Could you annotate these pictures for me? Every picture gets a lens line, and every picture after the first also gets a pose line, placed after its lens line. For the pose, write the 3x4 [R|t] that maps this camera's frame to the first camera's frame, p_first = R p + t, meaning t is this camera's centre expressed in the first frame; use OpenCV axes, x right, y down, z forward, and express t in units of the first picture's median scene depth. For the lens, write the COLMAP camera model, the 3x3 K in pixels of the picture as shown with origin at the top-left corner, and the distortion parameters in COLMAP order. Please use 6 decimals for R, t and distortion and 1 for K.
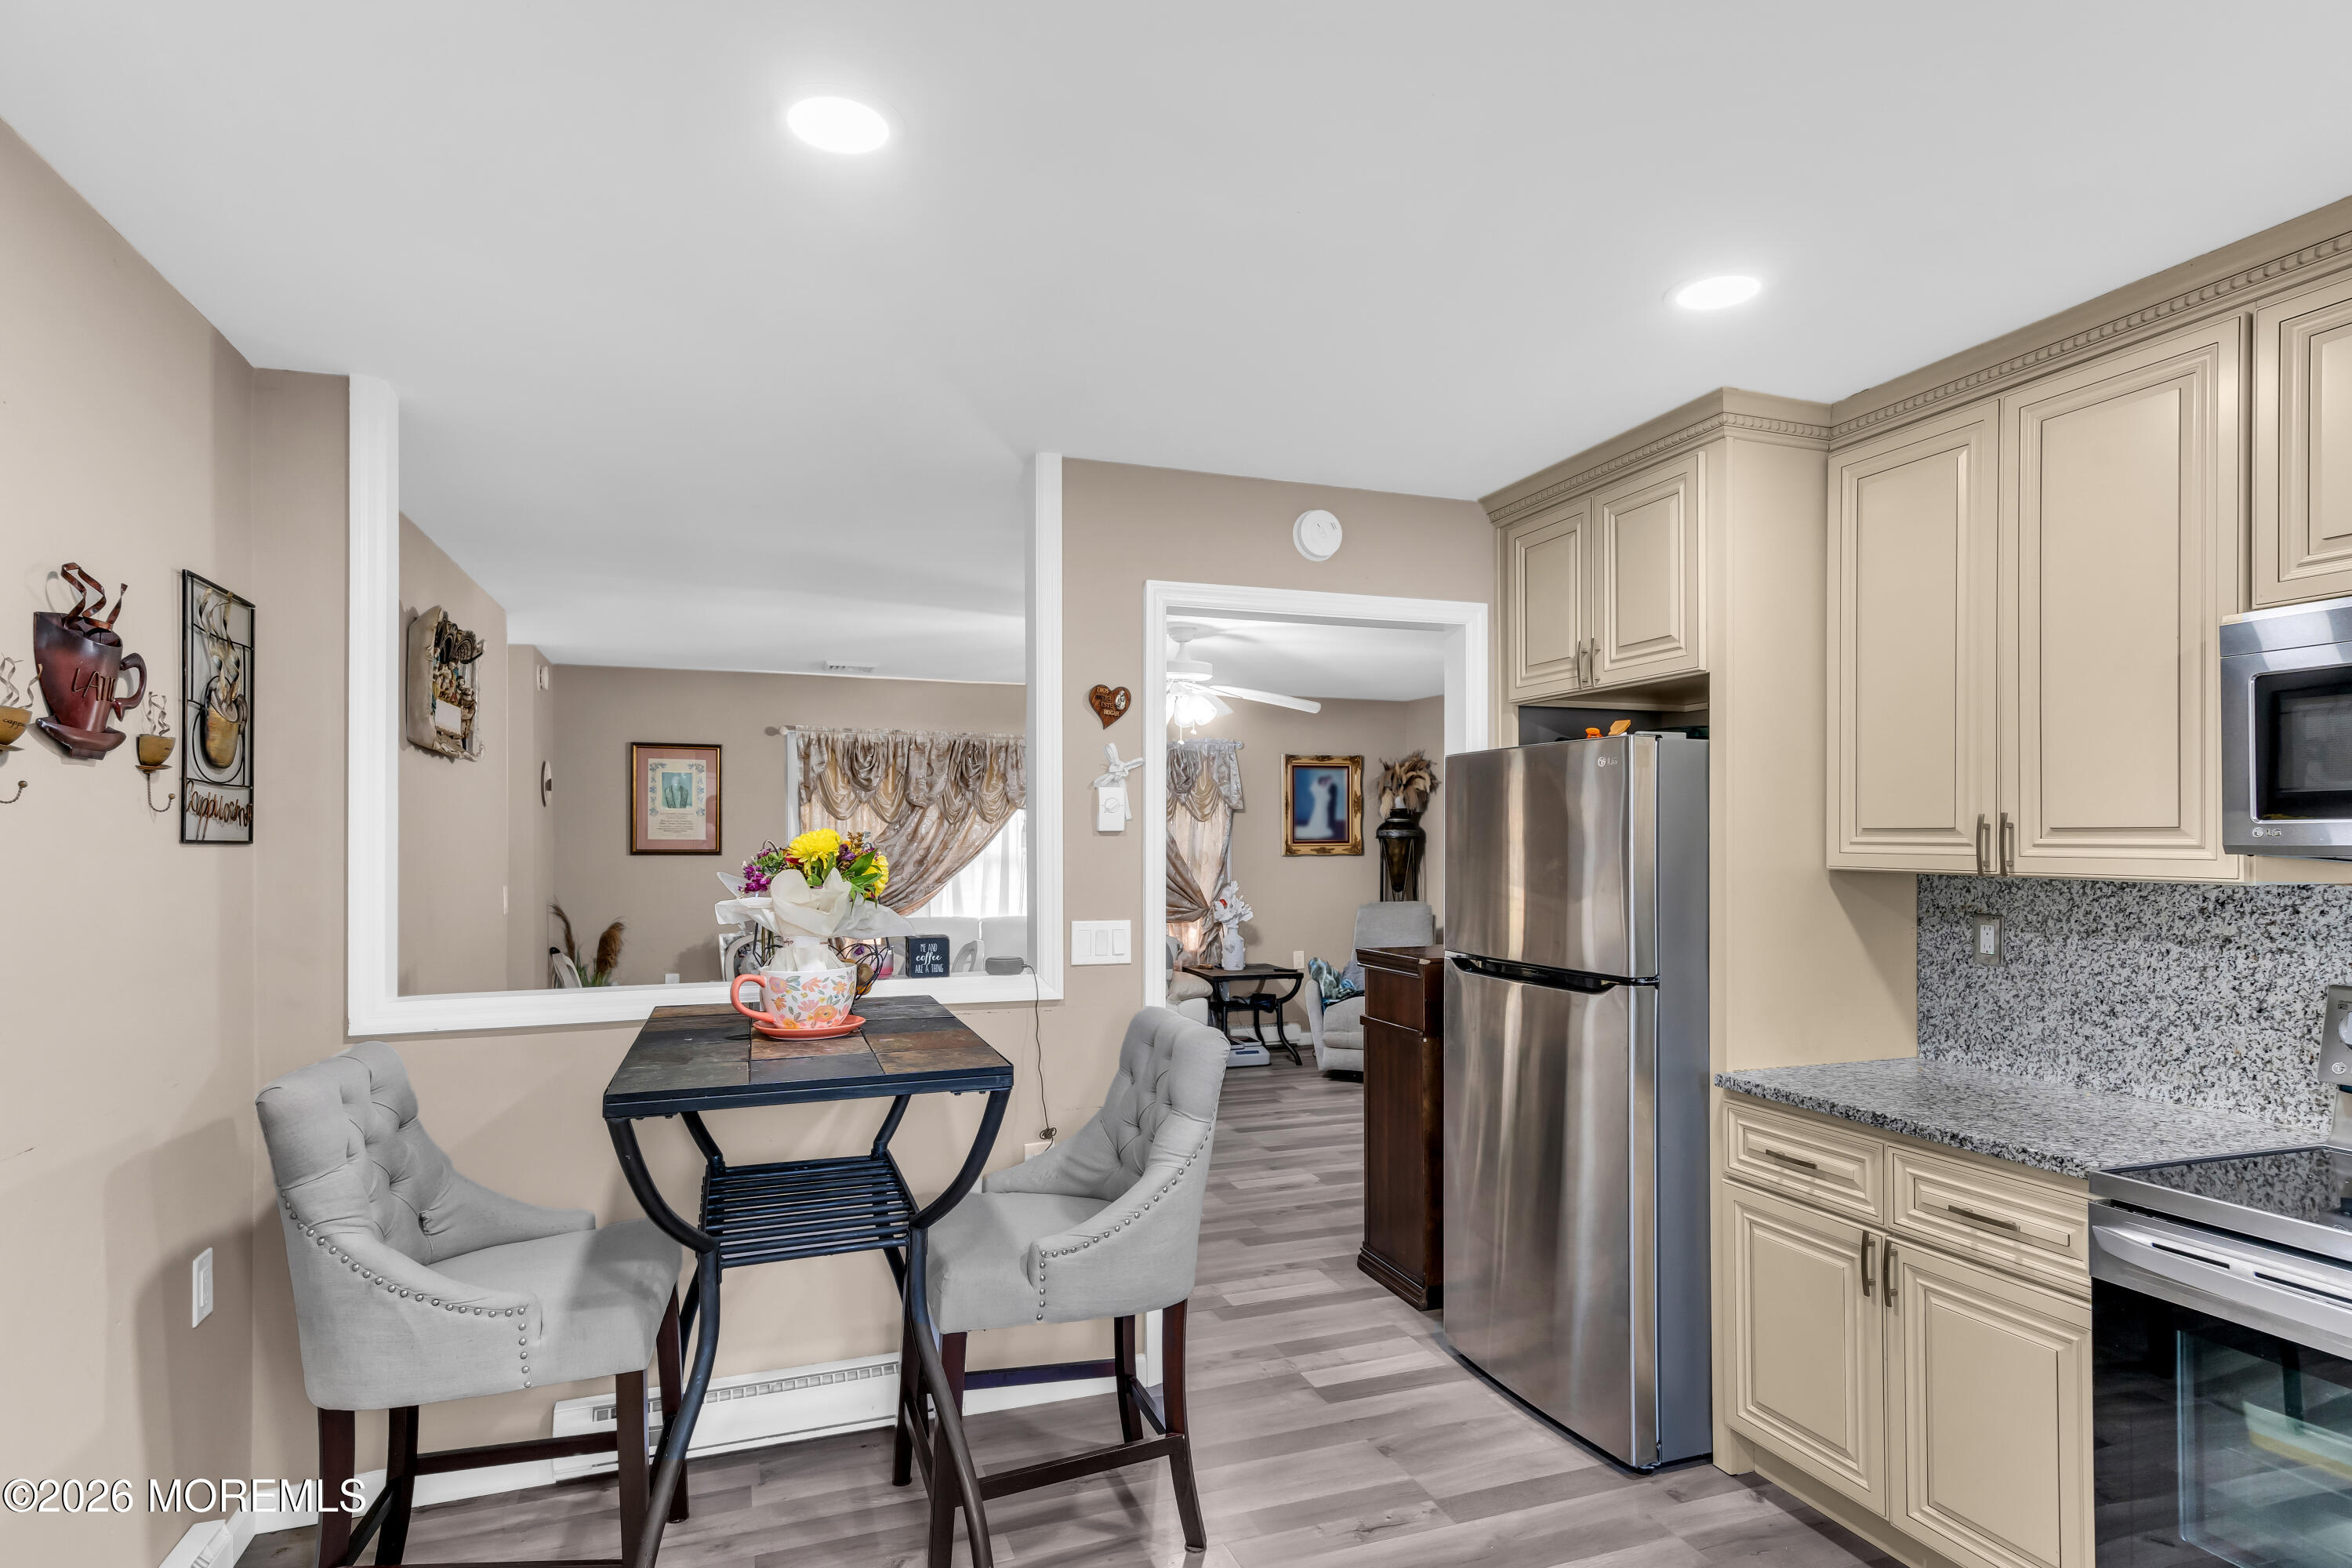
lens RADIAL K [[1233.0, 0, 1172.1], [0, 1233.0, 827.6], [0, 0, 1]] dist [0.004085, 0.001014]
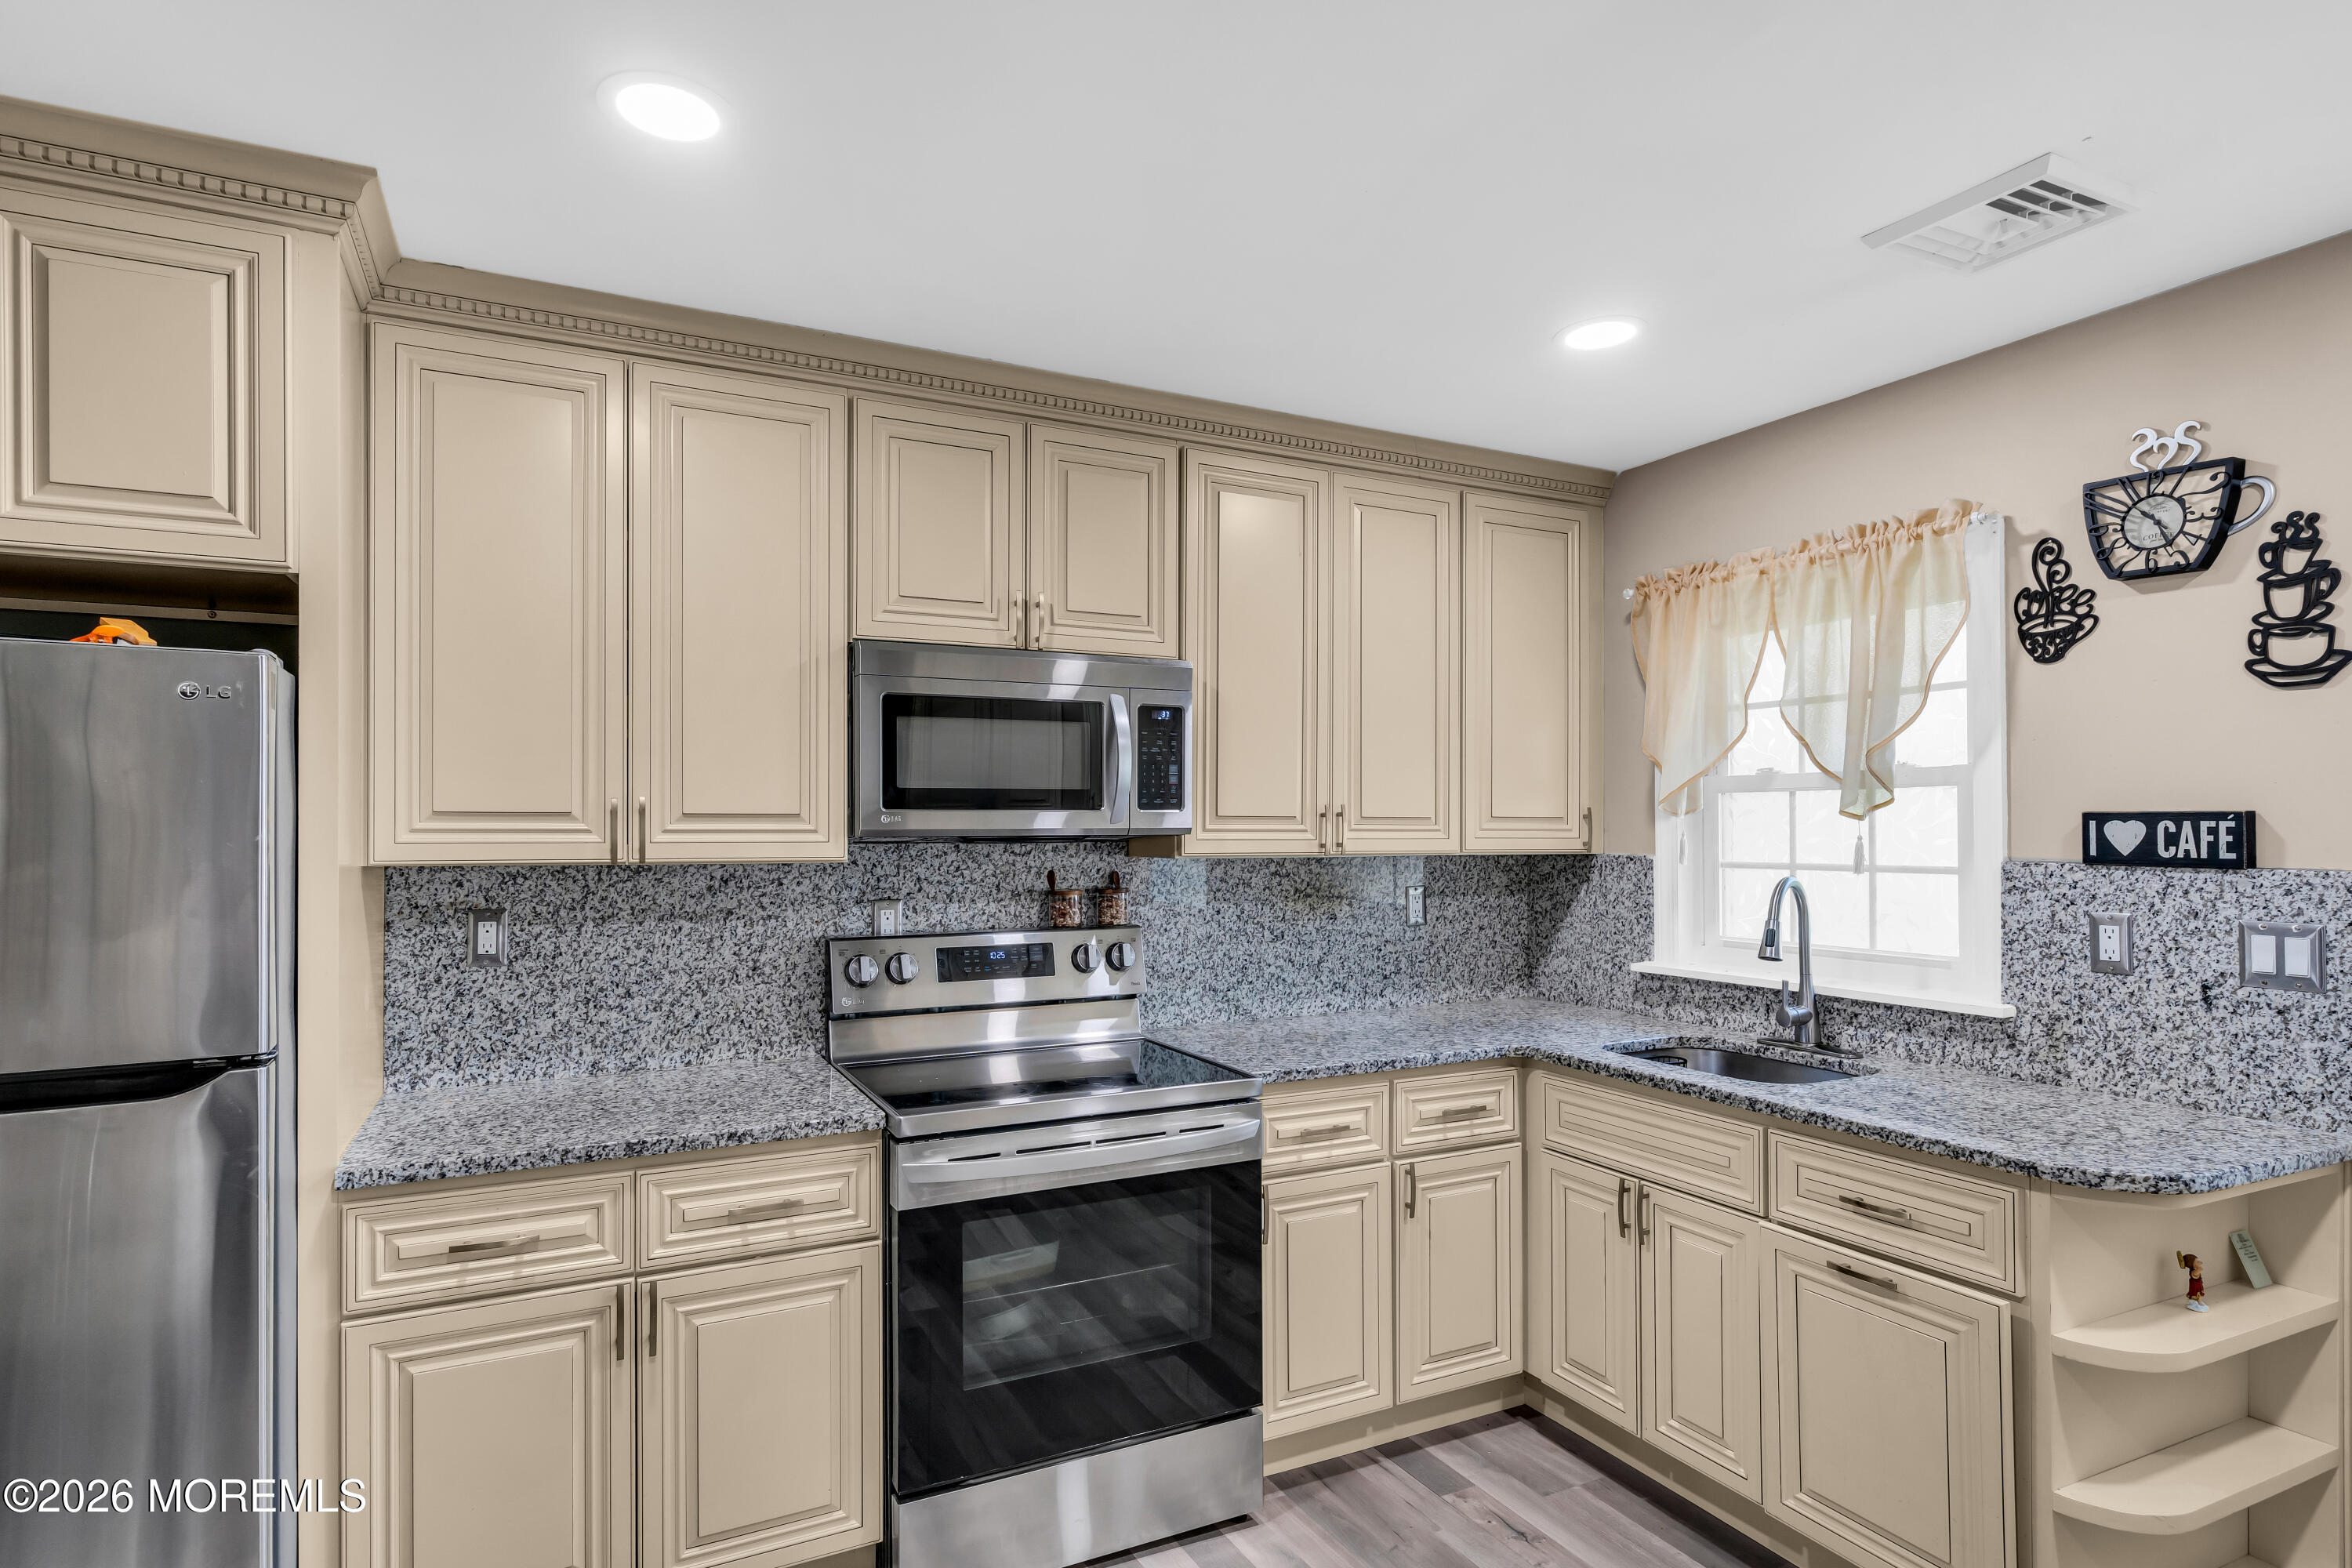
lens RADIAL K [[1225.9, 0, 1172.3], [0, 1225.9, 821.1], [0, 0, 1]] dist [0.006342, 0.001320]
pose [[-0.116678, 0.002685, 0.993166, -0.296070], [-0.007104, 0.999969, -0.003538, 0.006506], [-0.993144, -0.007469, -0.116655, 0.654290]]
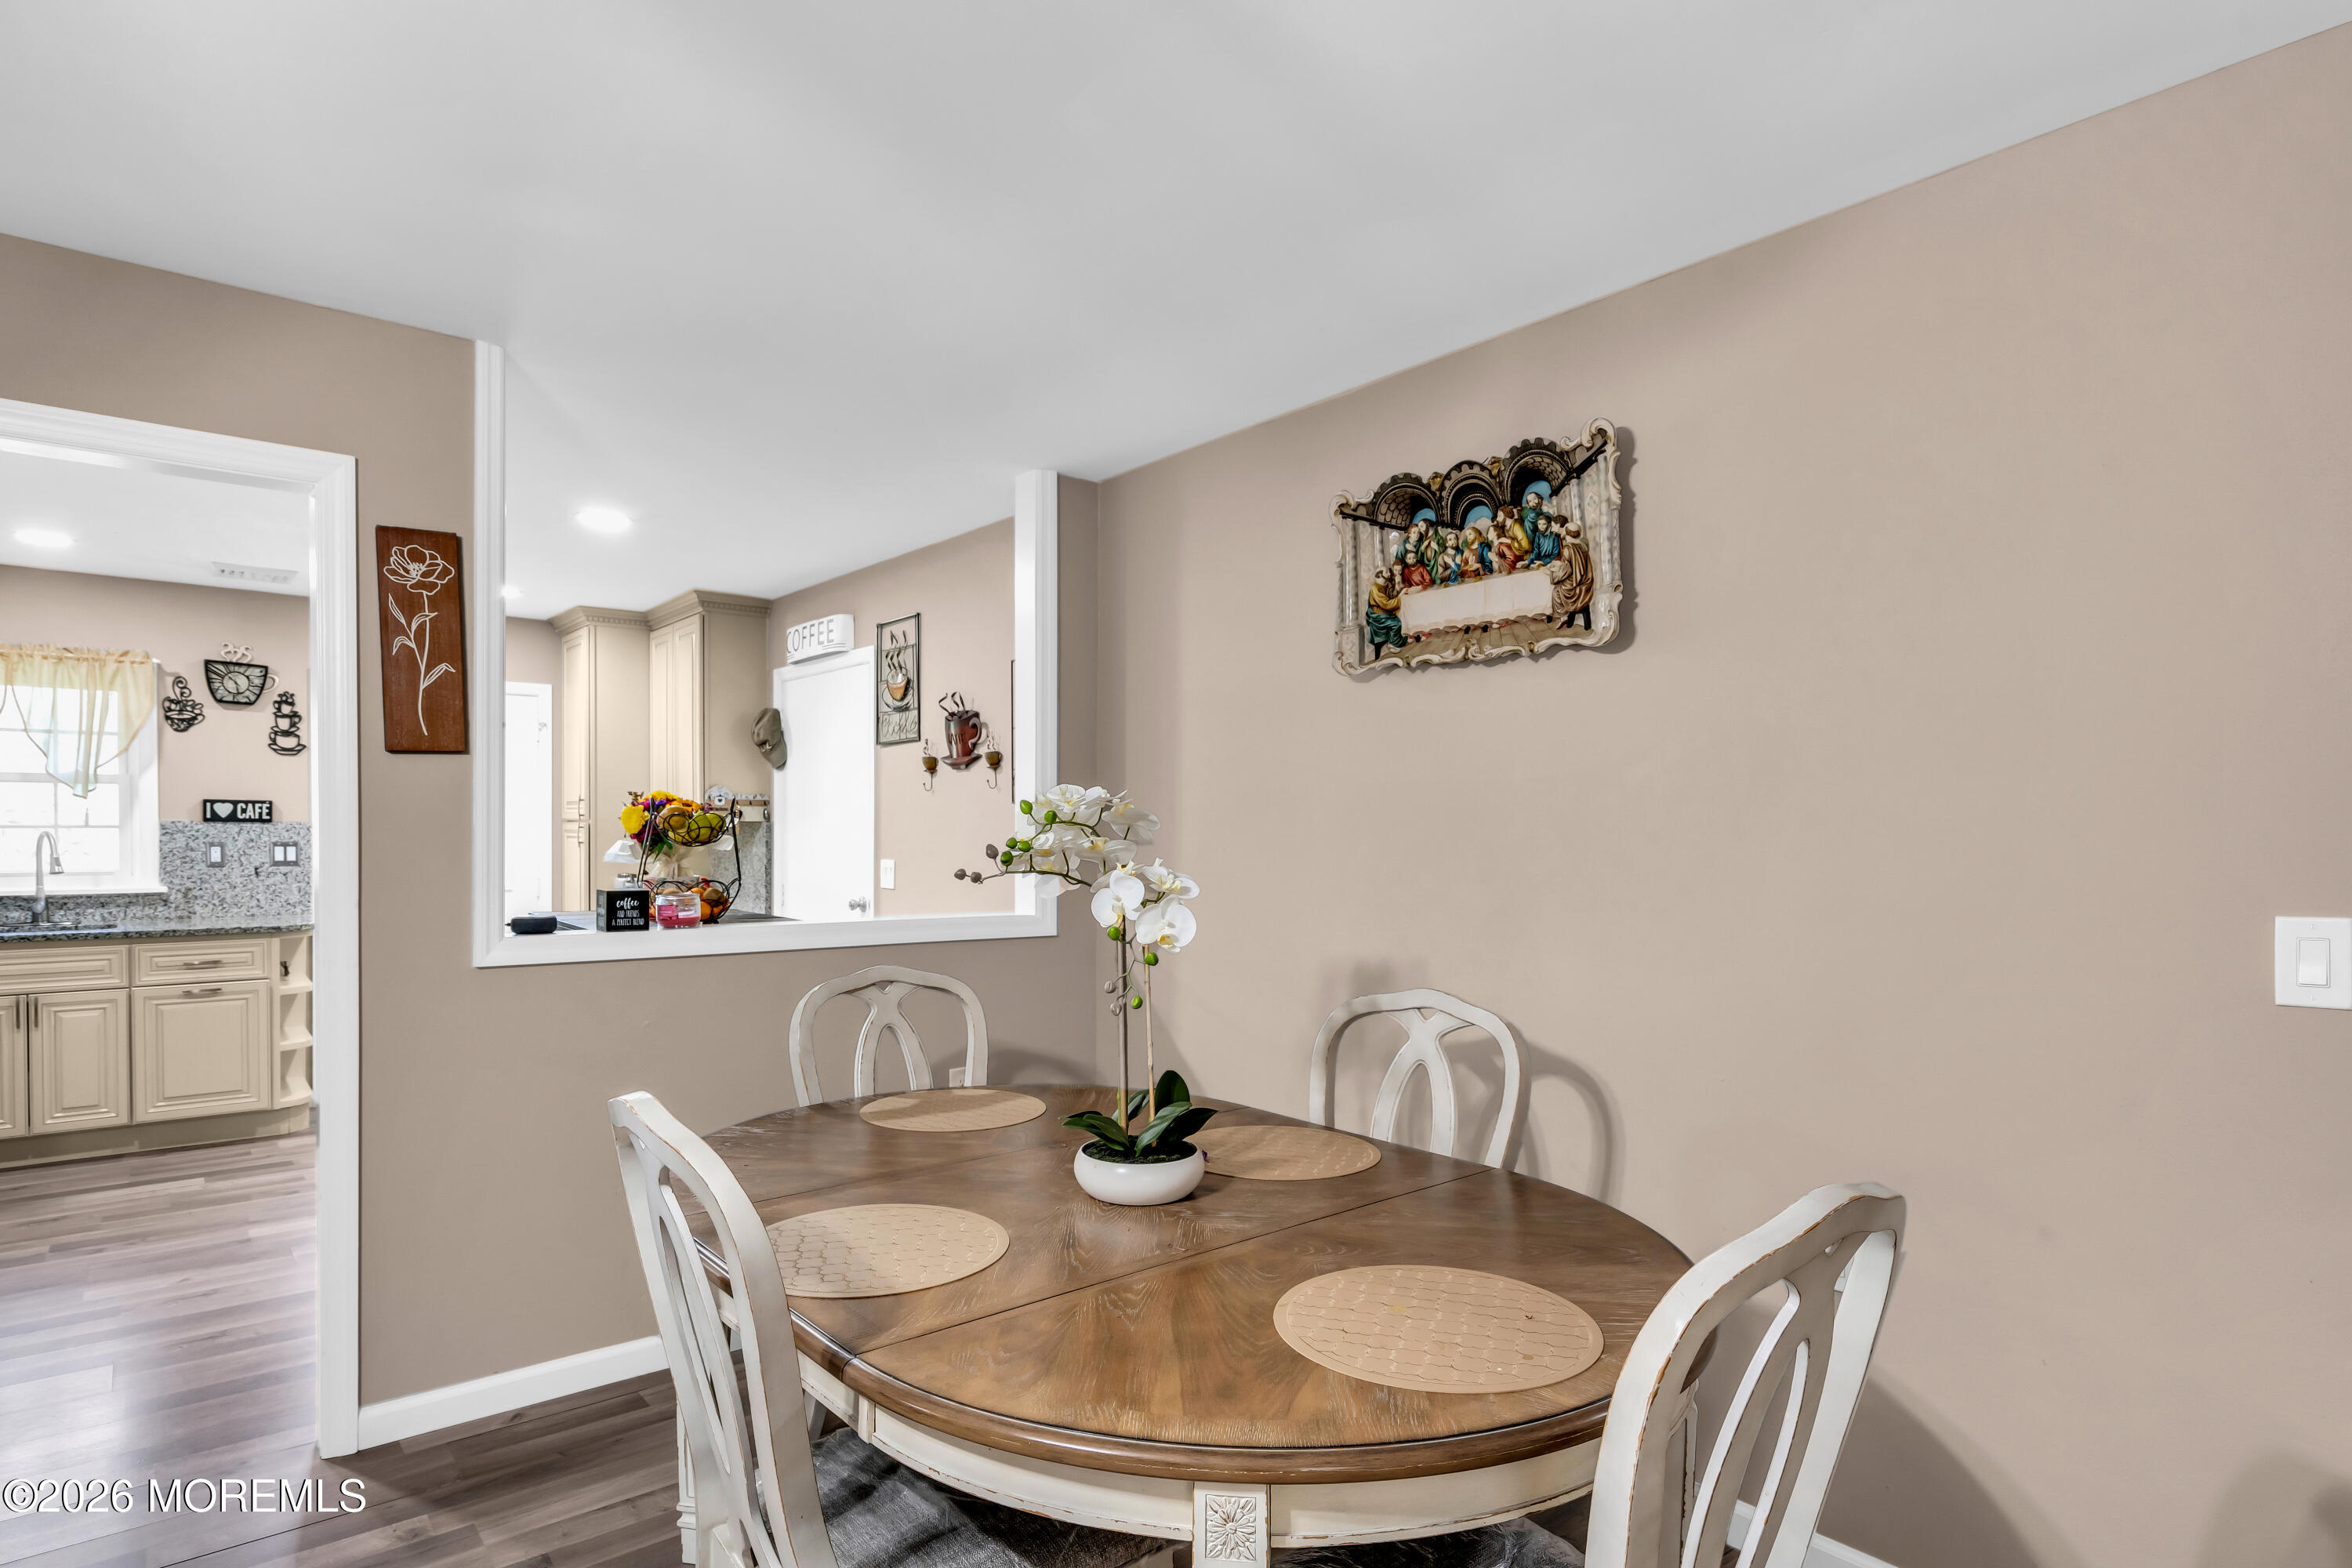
lens RADIAL K [[1239.0, 0, 1171.8], [0, 1239.0, 842.7], [0, 0, 1]] dist [0.002017, -0.000079]
pose [[-0.942503, -0.001930, -0.334192, -0.330181], [-0.002726, 0.999994, 0.001910, 0.057632], [0.334187, 0.002711, -0.942503, 2.433136]]
